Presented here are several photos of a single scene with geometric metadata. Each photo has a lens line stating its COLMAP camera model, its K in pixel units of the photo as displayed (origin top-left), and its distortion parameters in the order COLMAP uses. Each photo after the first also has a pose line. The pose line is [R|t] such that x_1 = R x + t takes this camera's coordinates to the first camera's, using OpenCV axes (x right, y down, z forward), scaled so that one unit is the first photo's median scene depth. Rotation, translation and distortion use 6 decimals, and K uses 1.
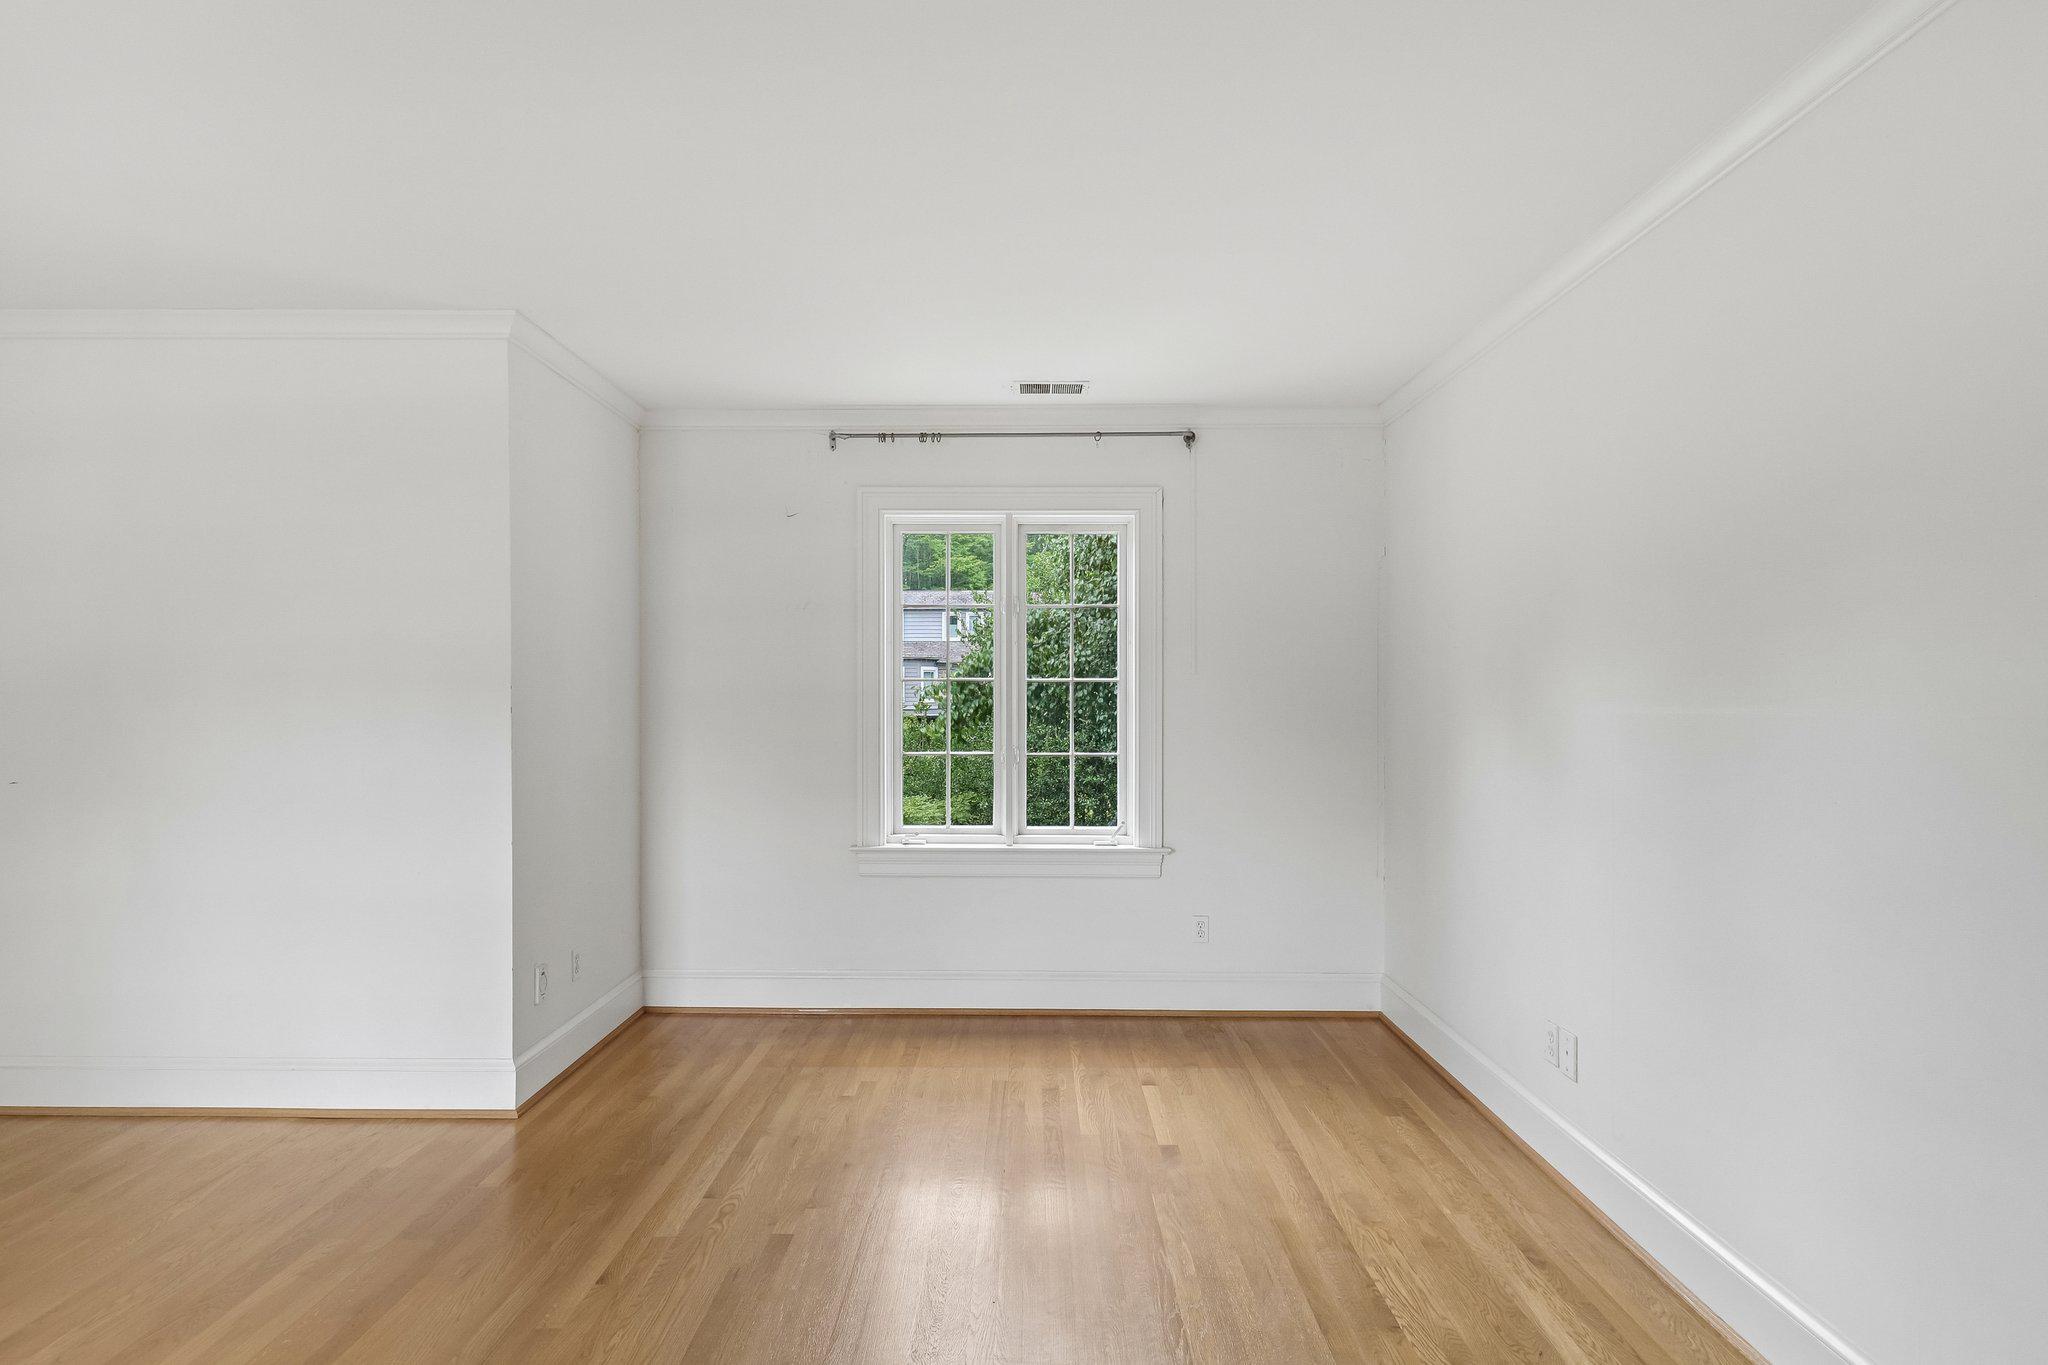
lens RADIAL K [[1086.6, 0, 1018.0], [0, 1086.6, 702.6], [0, 0, 1]] dist [0.016509, 0.000023]
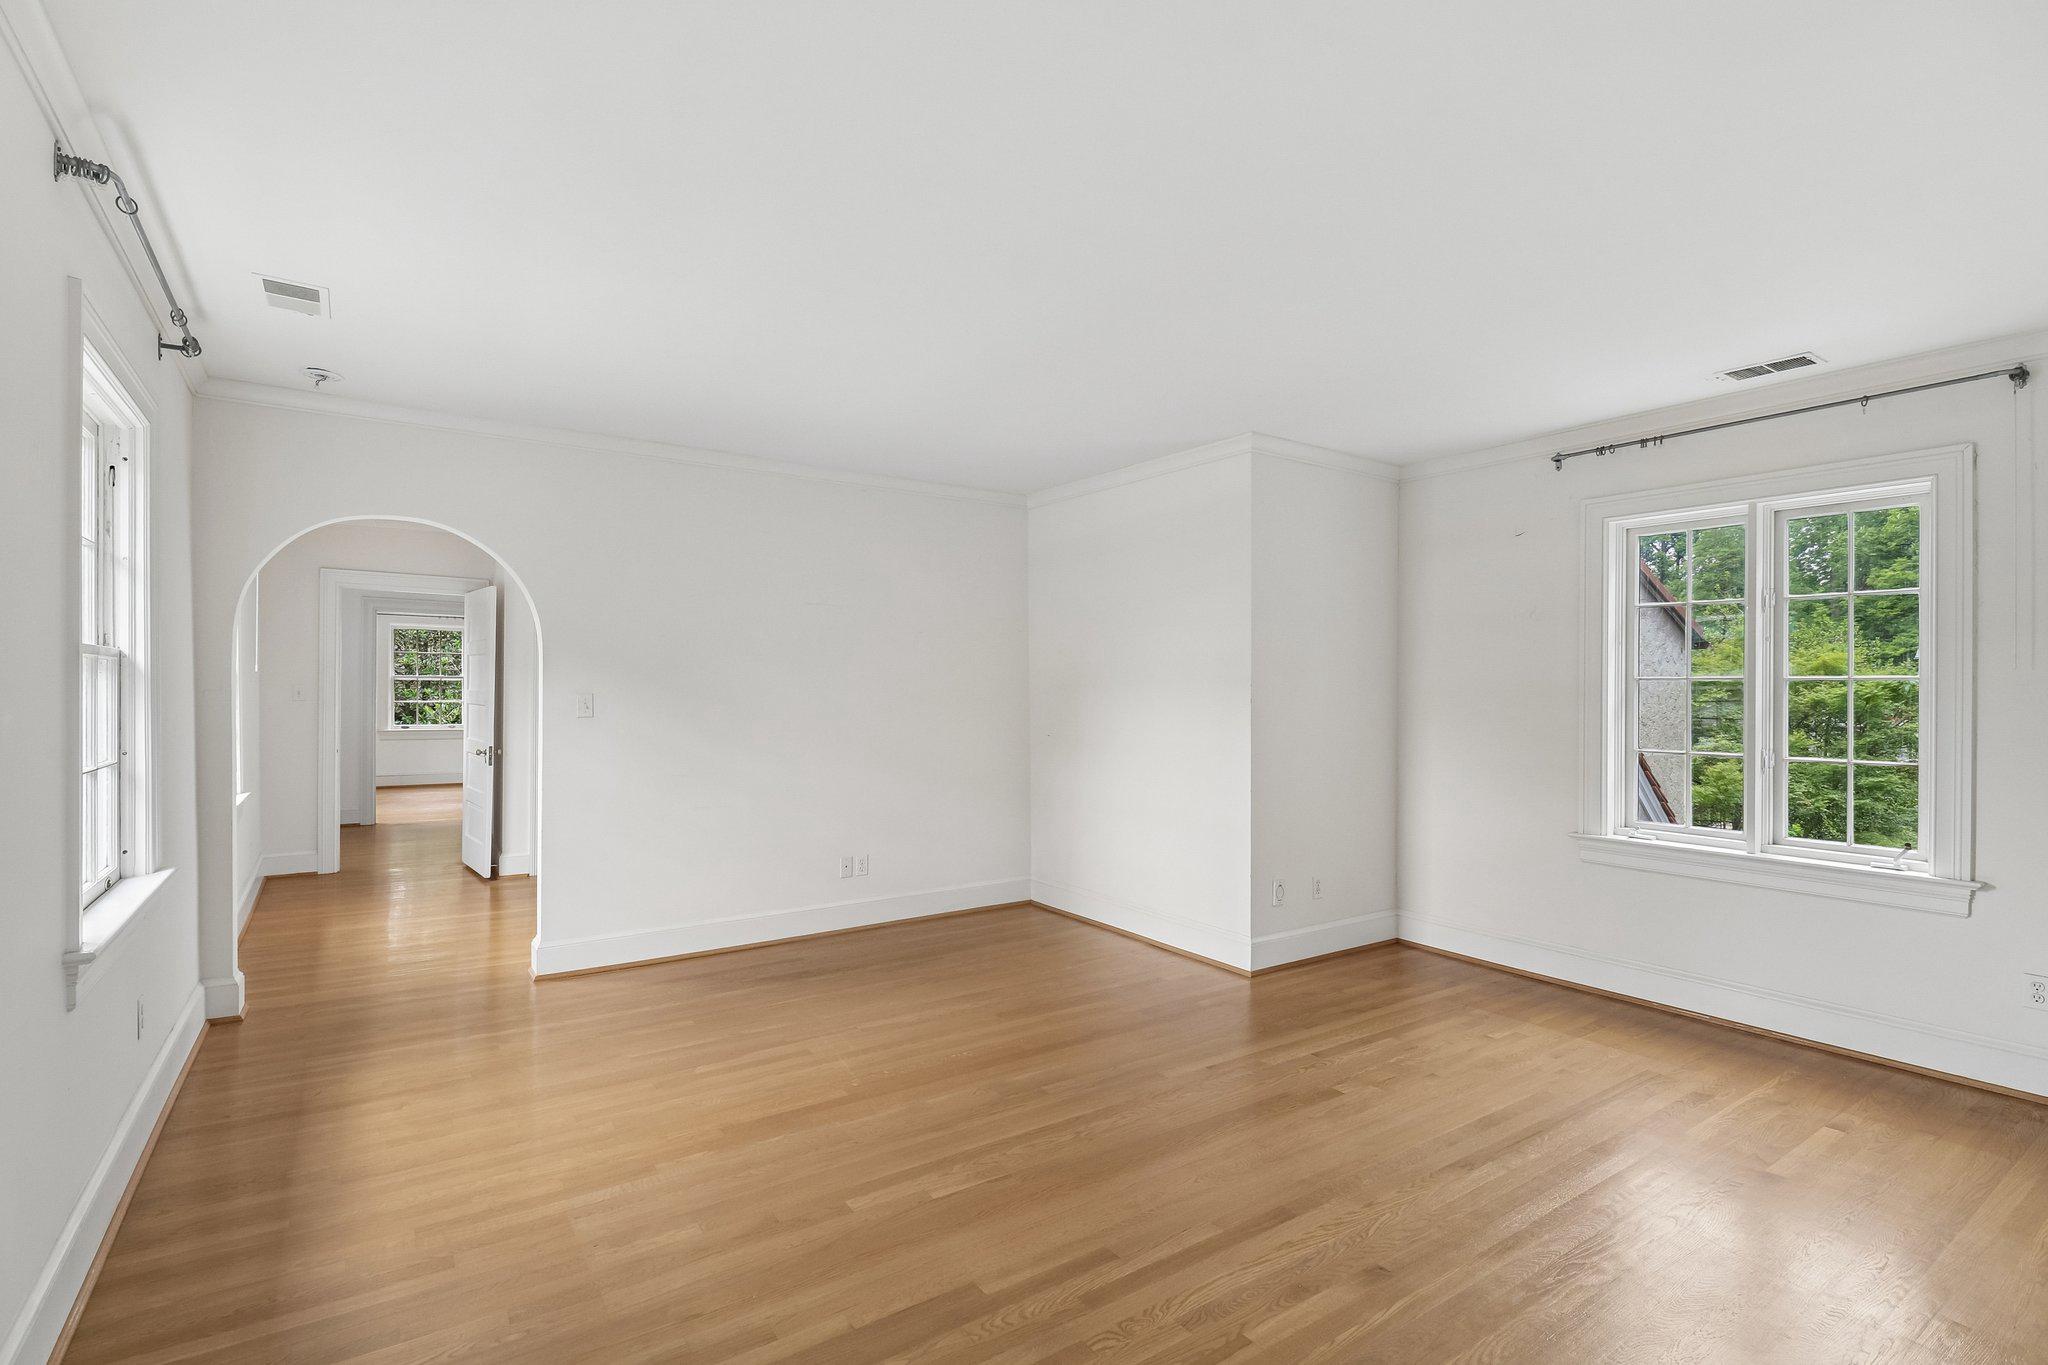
lens RADIAL K [[950.8, 0, 996.7], [0, 950.8, 694.4], [0, 0, 1]] dist [0.004617, -0.008032]
pose [[0.567390, 0.007118, -0.823419, 0.308977], [-0.011550, 0.999933, 0.000685, 0.000485], [0.823368, 0.009122, 0.567434, -0.012253]]
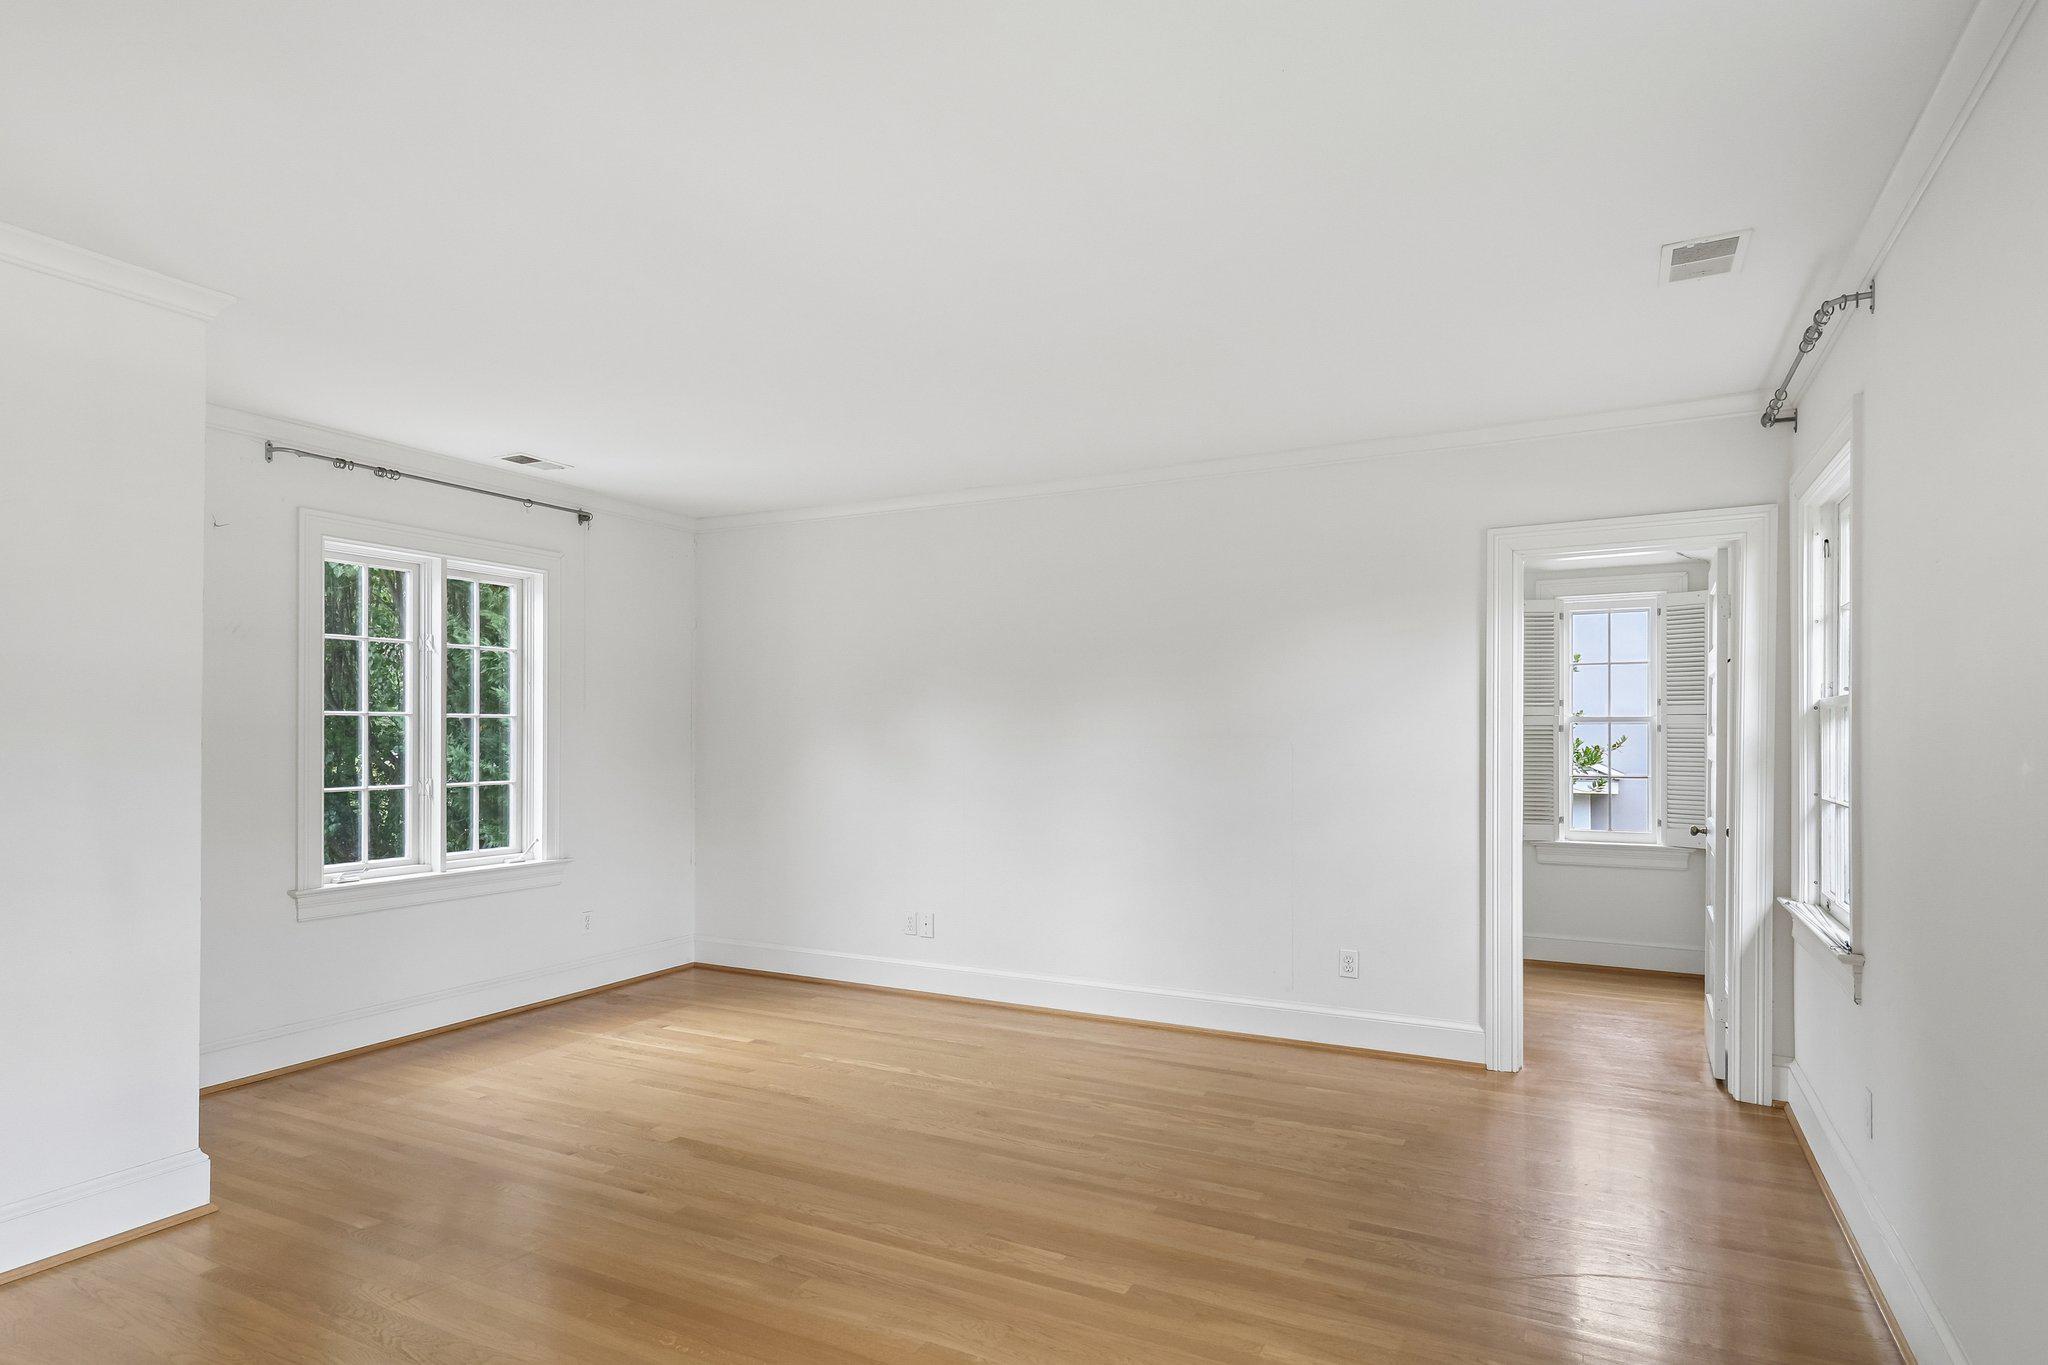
lens RADIAL K [[1115.4, 0, 1009.7], [0, 1115.4, 728.4], [0, 0, 1]] dist [0.003928, 0.000207]
pose [[0.452282, 0.001612, 0.891873, -0.746536], [0.004936, 0.999979, -0.004311, 0.000020], [-0.891861, 0.006352, 0.452265, 0.017516]]
